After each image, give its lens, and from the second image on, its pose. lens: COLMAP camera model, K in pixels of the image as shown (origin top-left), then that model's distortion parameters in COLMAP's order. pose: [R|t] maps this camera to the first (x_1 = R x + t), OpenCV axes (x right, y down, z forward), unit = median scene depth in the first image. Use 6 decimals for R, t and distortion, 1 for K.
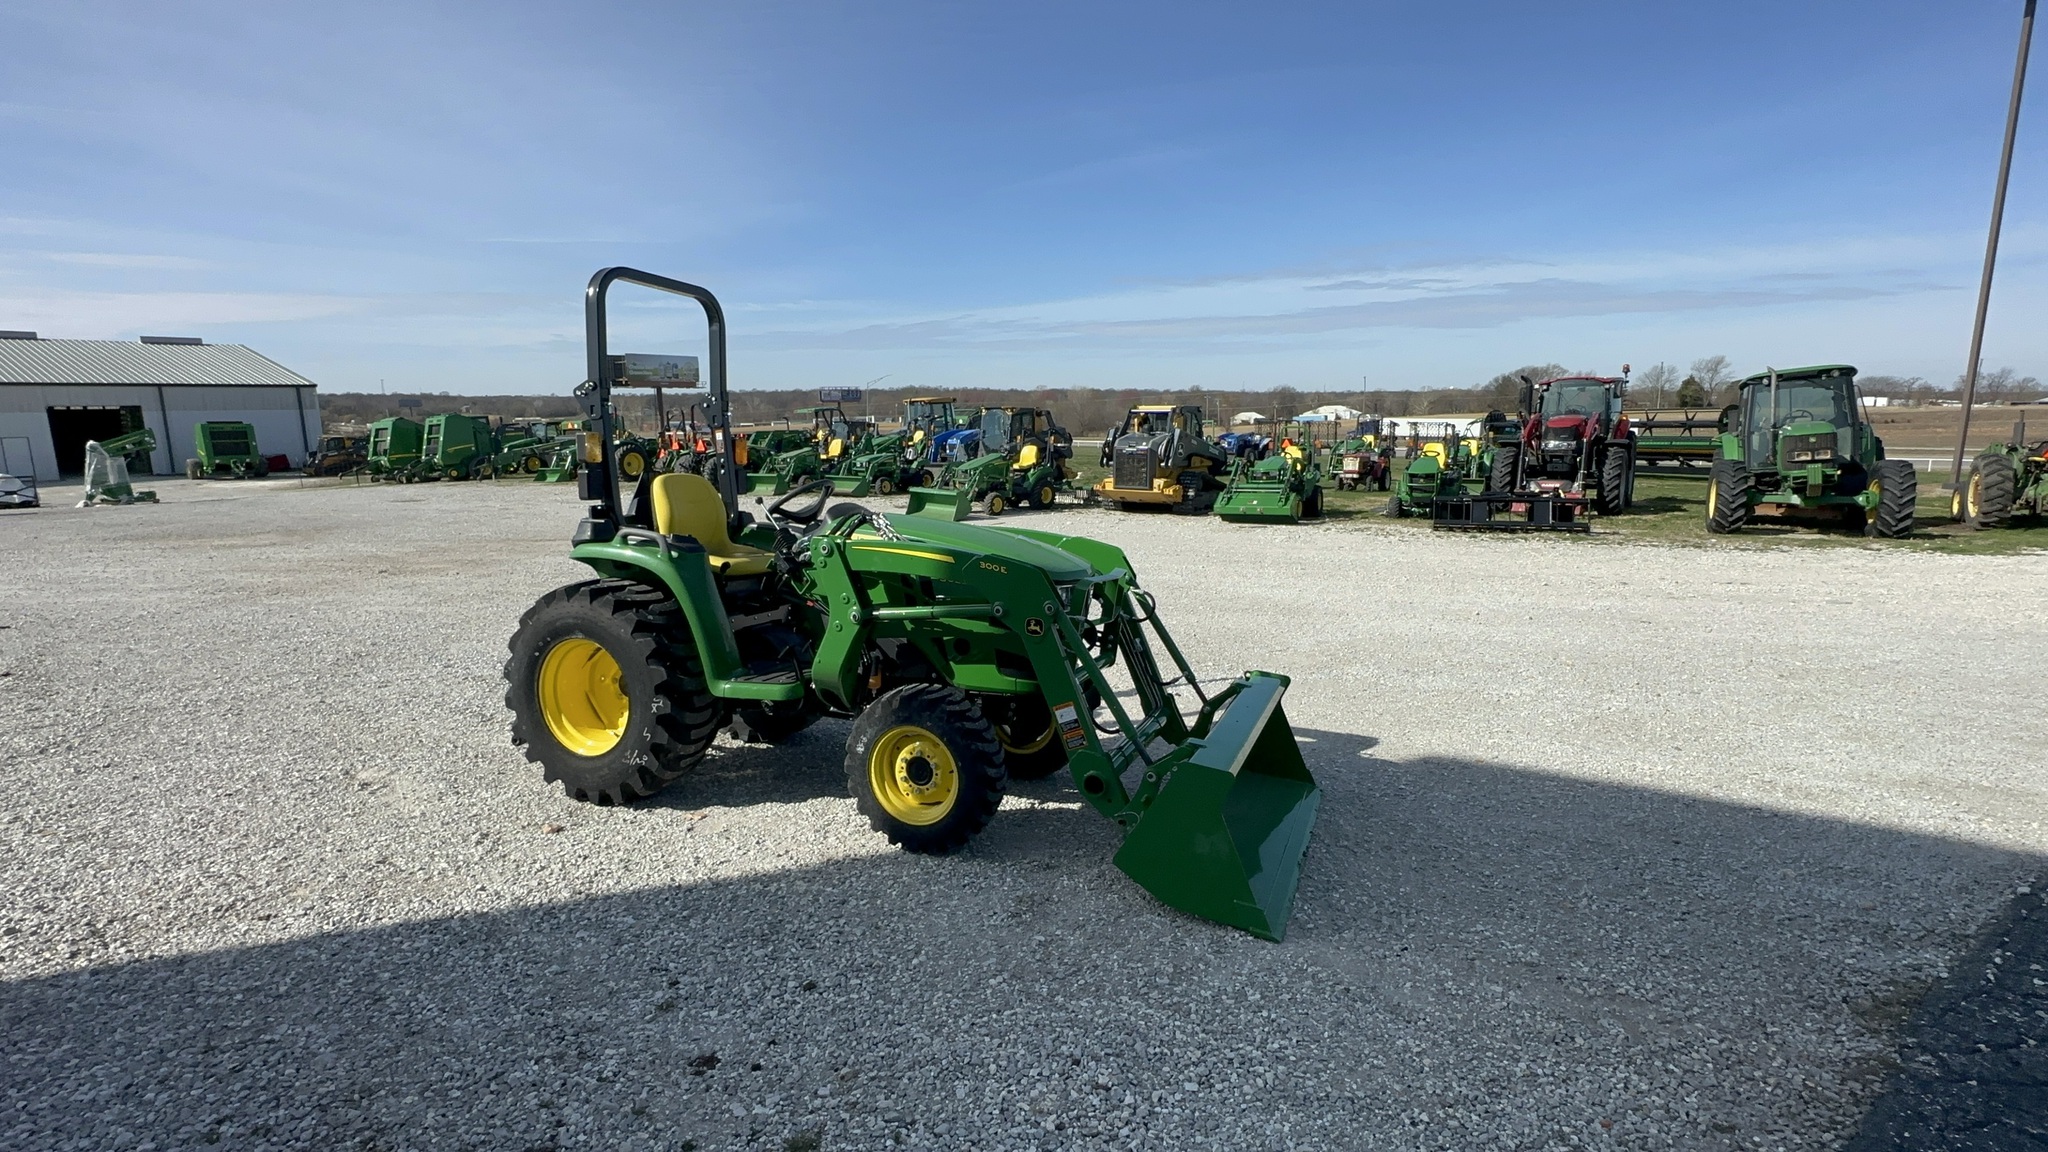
lens RADIAL K [[966.4, 0, 1022.6], [0, 966.4, 576.8], [0, 0, 1]] dist [-0.000791, 0.000038]
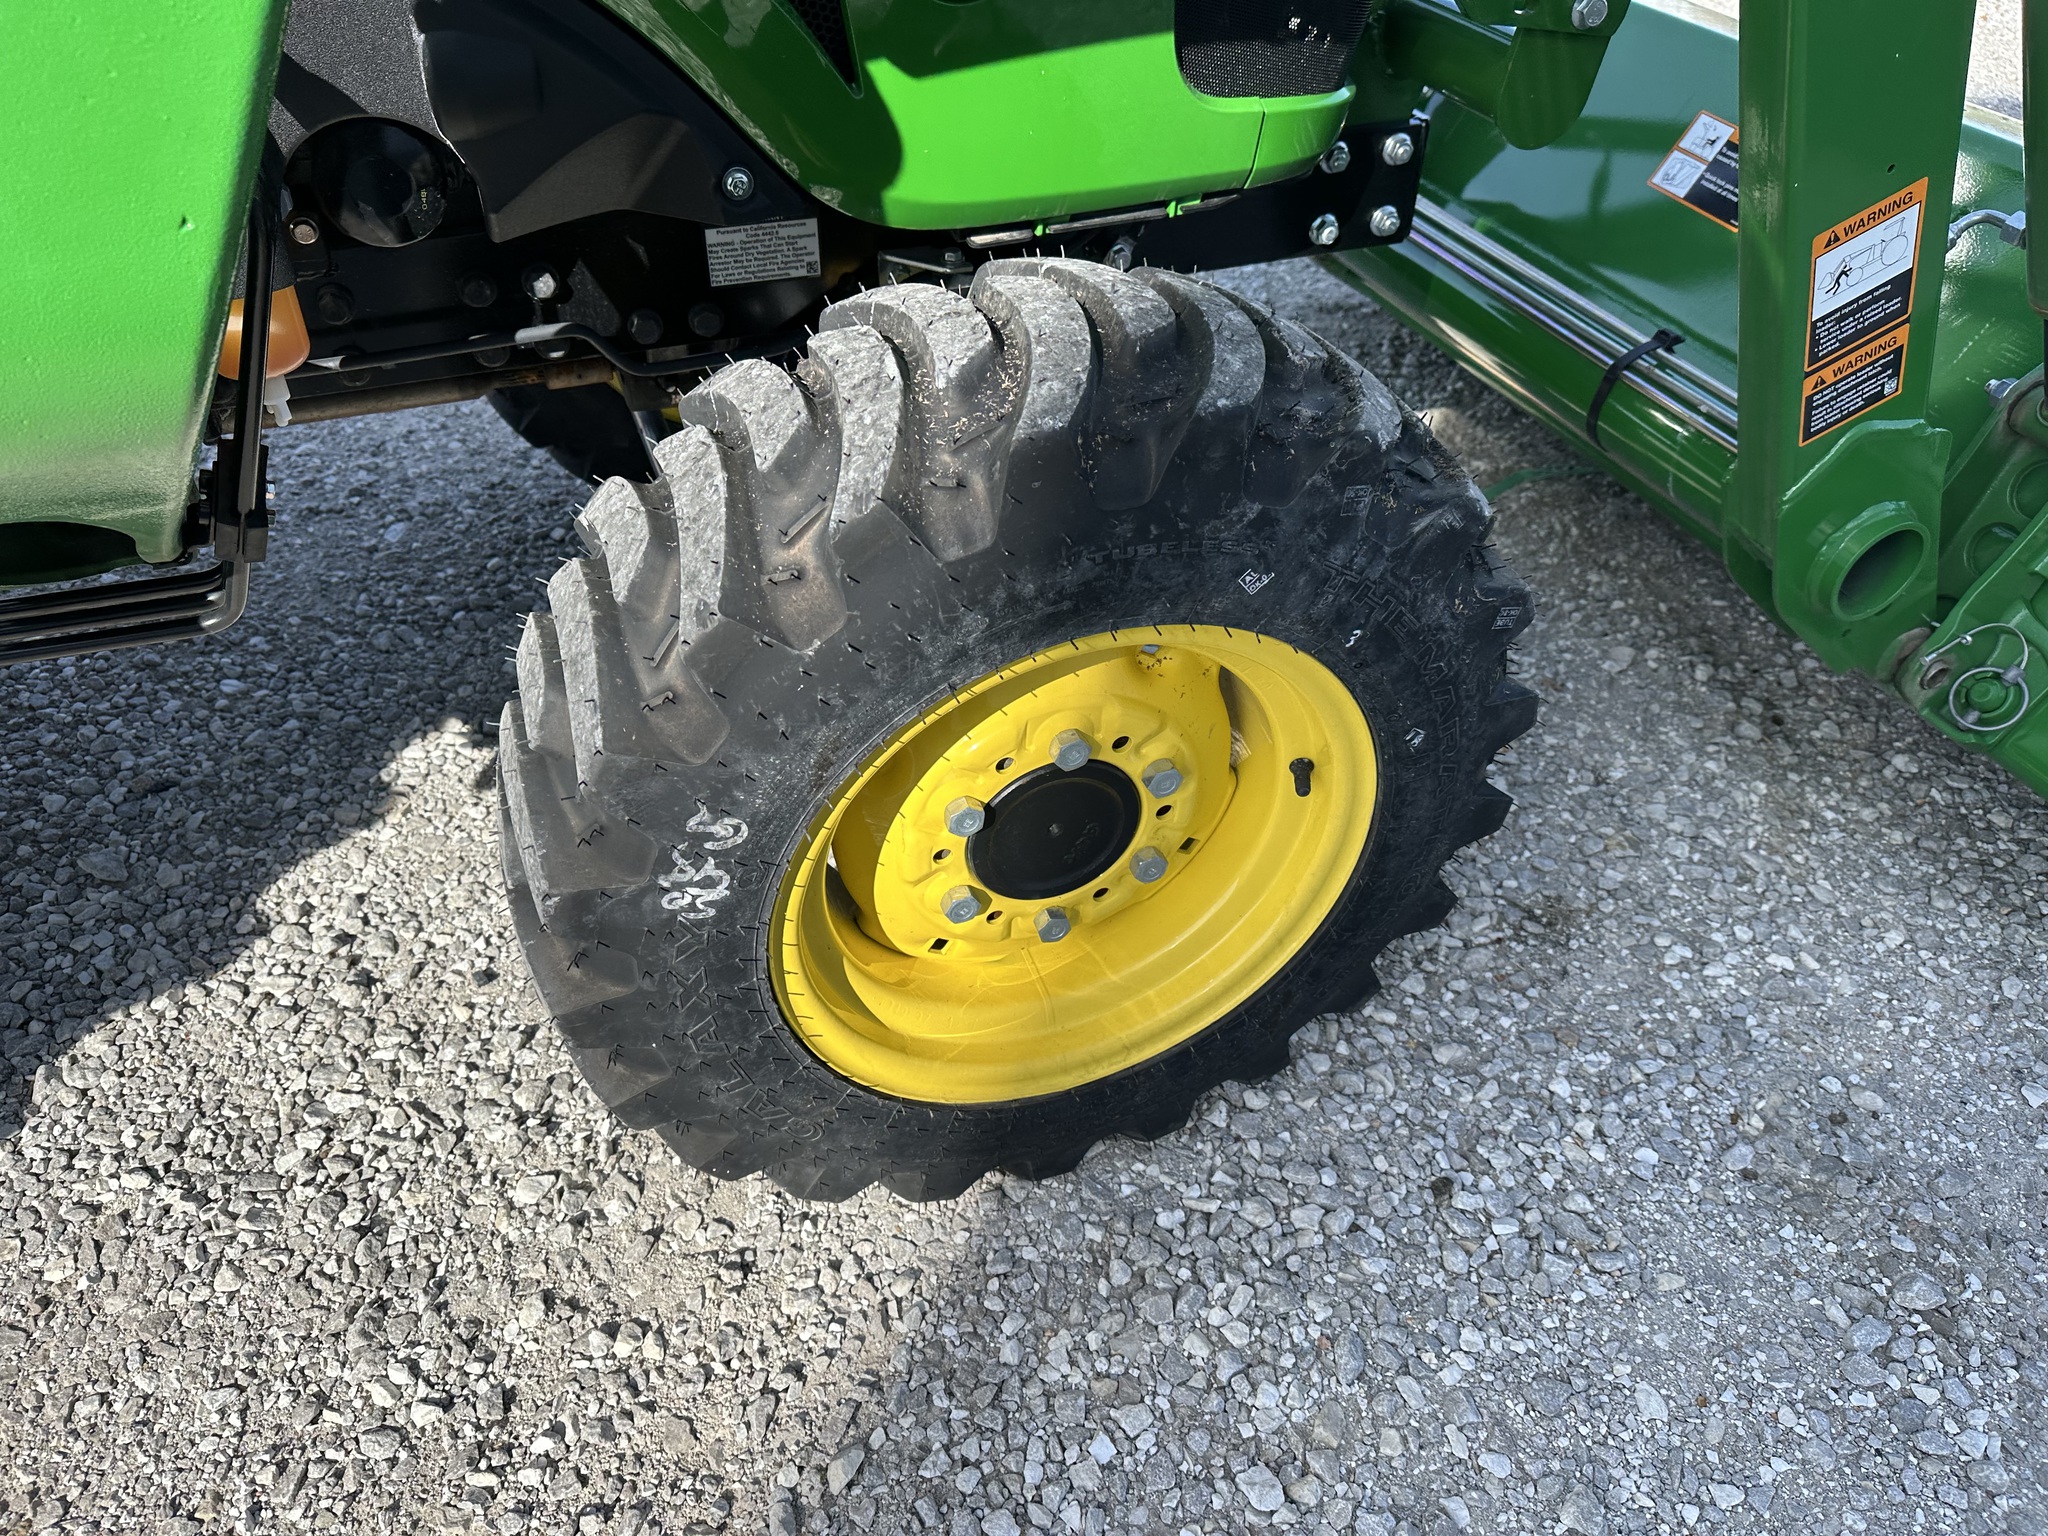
lens RADIAL K [[1447.3, 0, 1022.1], [0, 1447.3, 782.9], [0, 0, 1]] dist [0.012378, -0.016901]
pose [[0.733802, -0.440472, 0.517222, -0.051877], [0.063303, 0.802354, 0.593482, 0.011110], [-0.676408, -0.402757, 0.616652, 0.191151]]
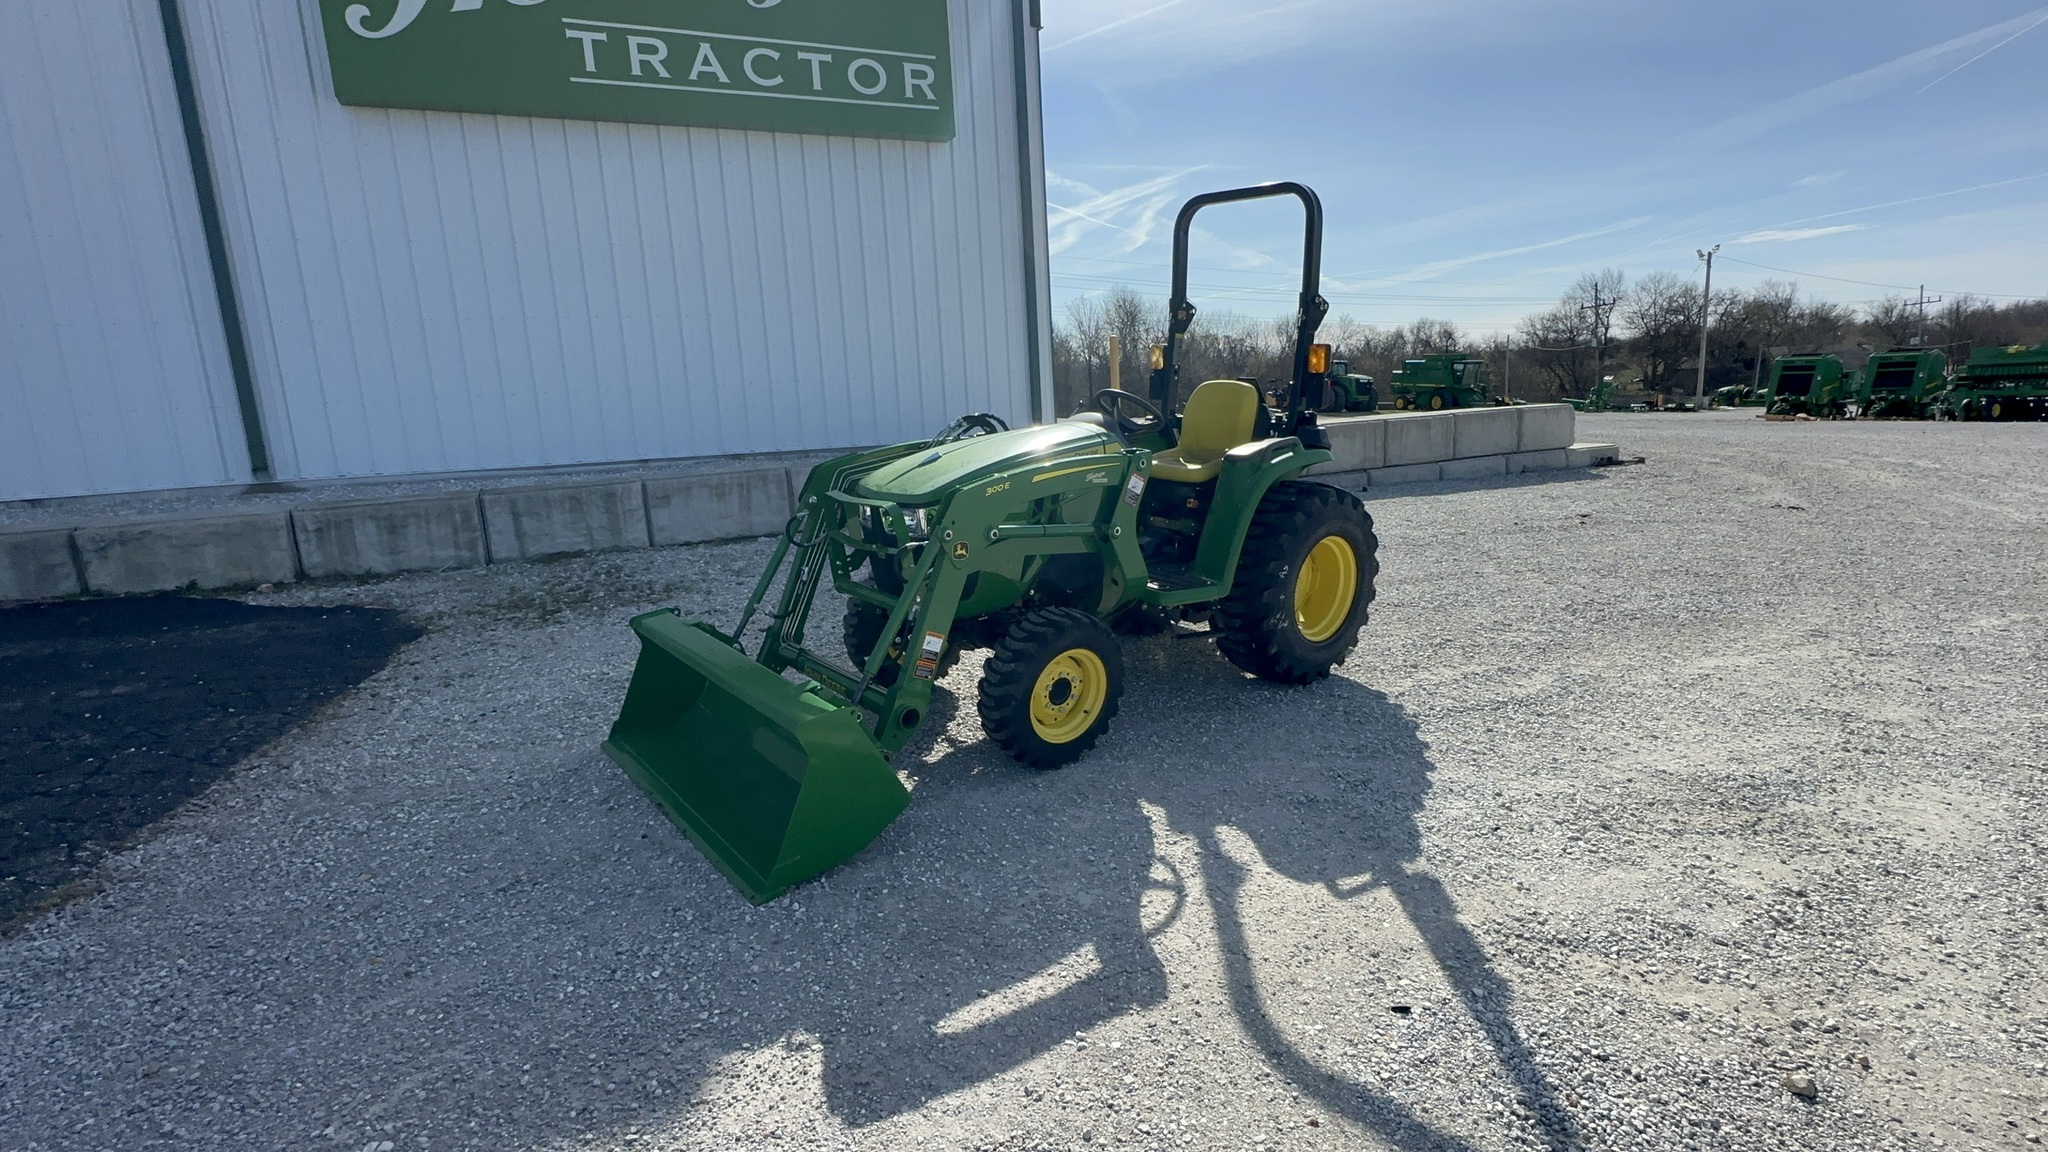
lens RADIAL K [[966.4, 0, 1023.0], [0, 966.4, 575.2], [0, 0, 1]] dist [-0.000791, 0.000038]
pose [[-0.486938, 0.194620, -0.851478, 0.195898], [-0.100182, 0.955981, 0.275797, -0.049061], [0.867672, 0.219599, -0.446006, 0.374938]]
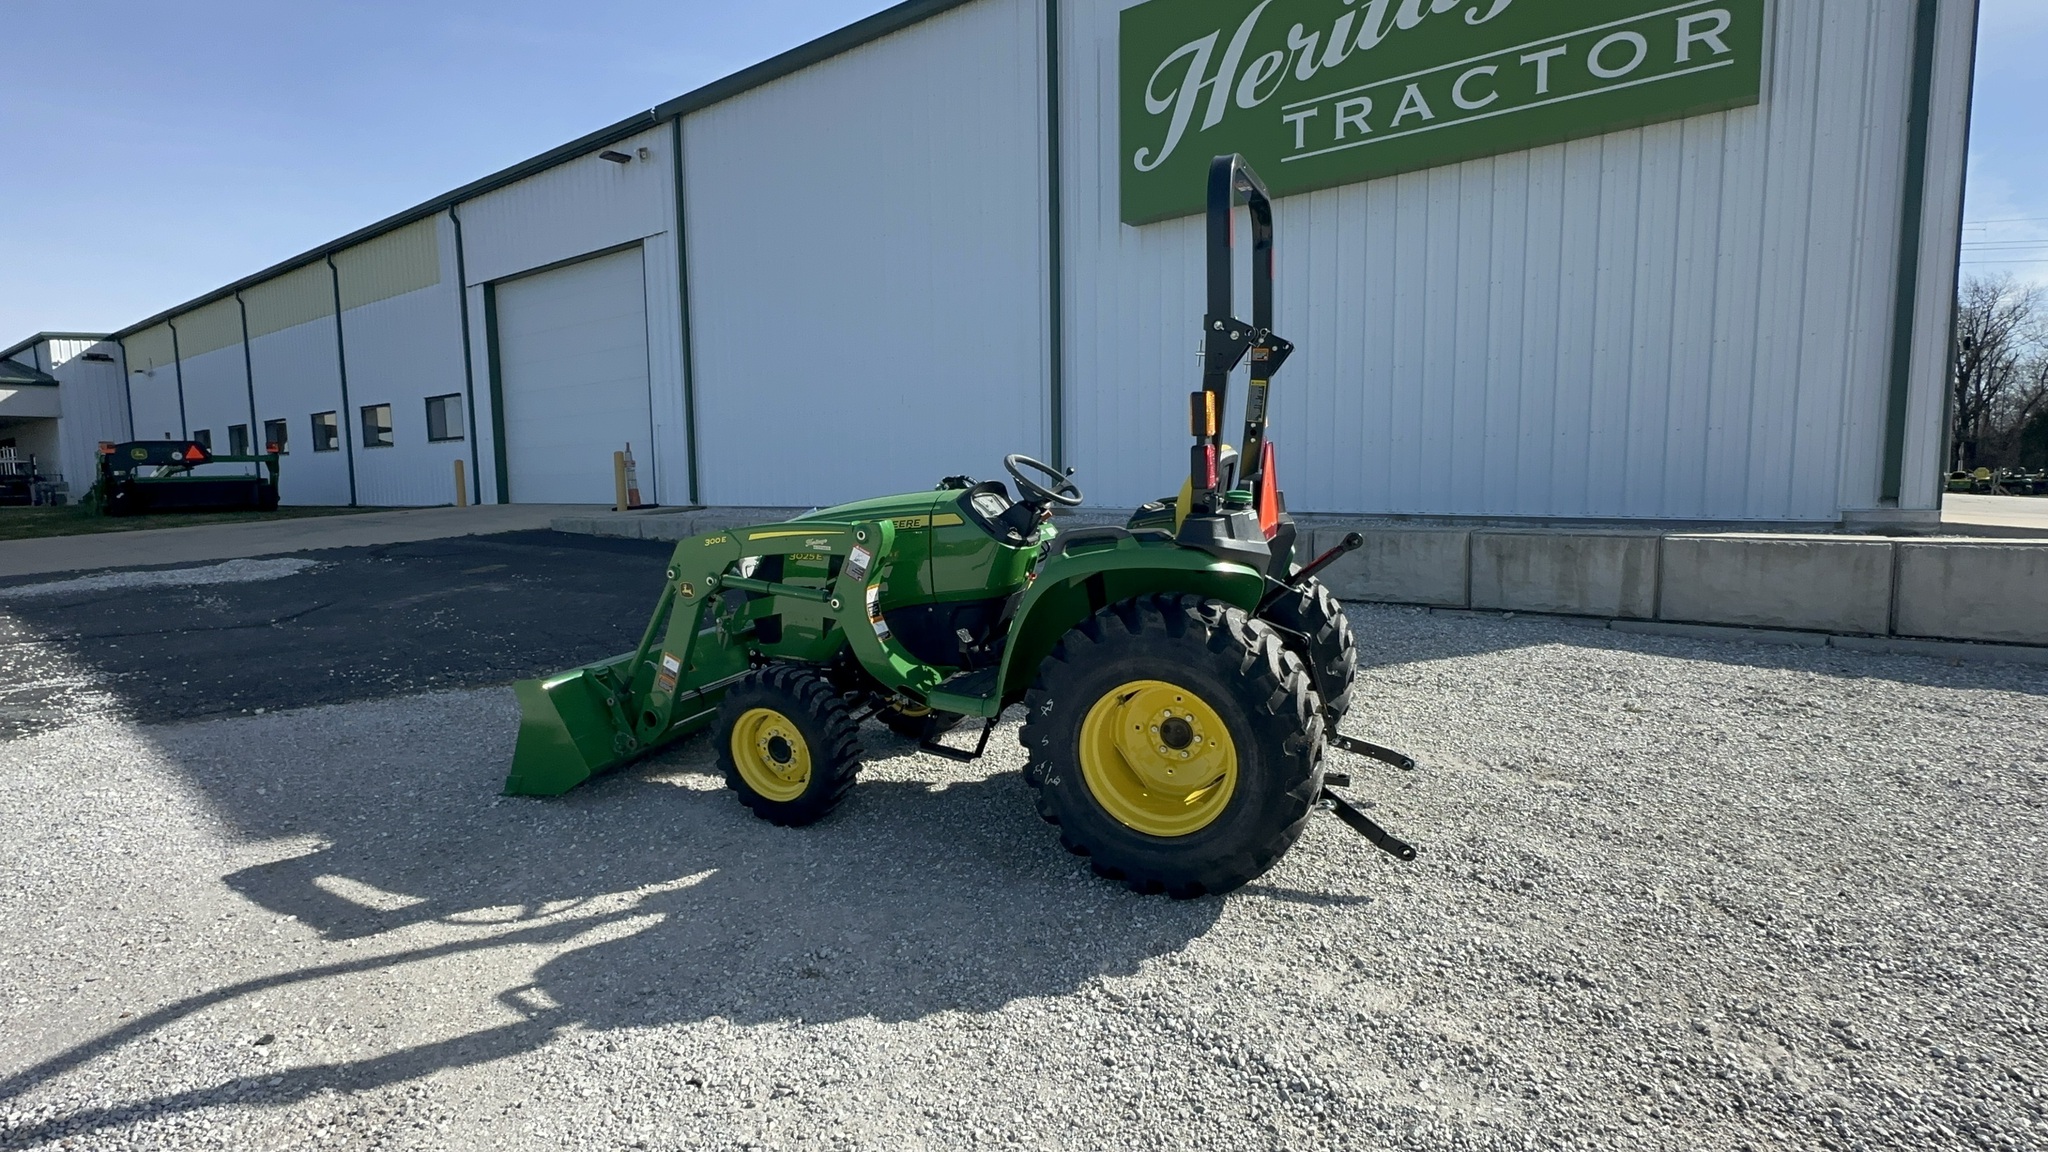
lens RADIAL K [[966.4, 0, 1022.4], [0, 966.4, 574.5], [0, 0, 1]] dist [-0.000791, 0.000038]
pose [[-0.999267, 0.019074, 0.033183, -0.063726], [0.027340, 0.962445, 0.270096, -0.061368], [-0.026785, 0.270806, -0.962261, 0.495218]]
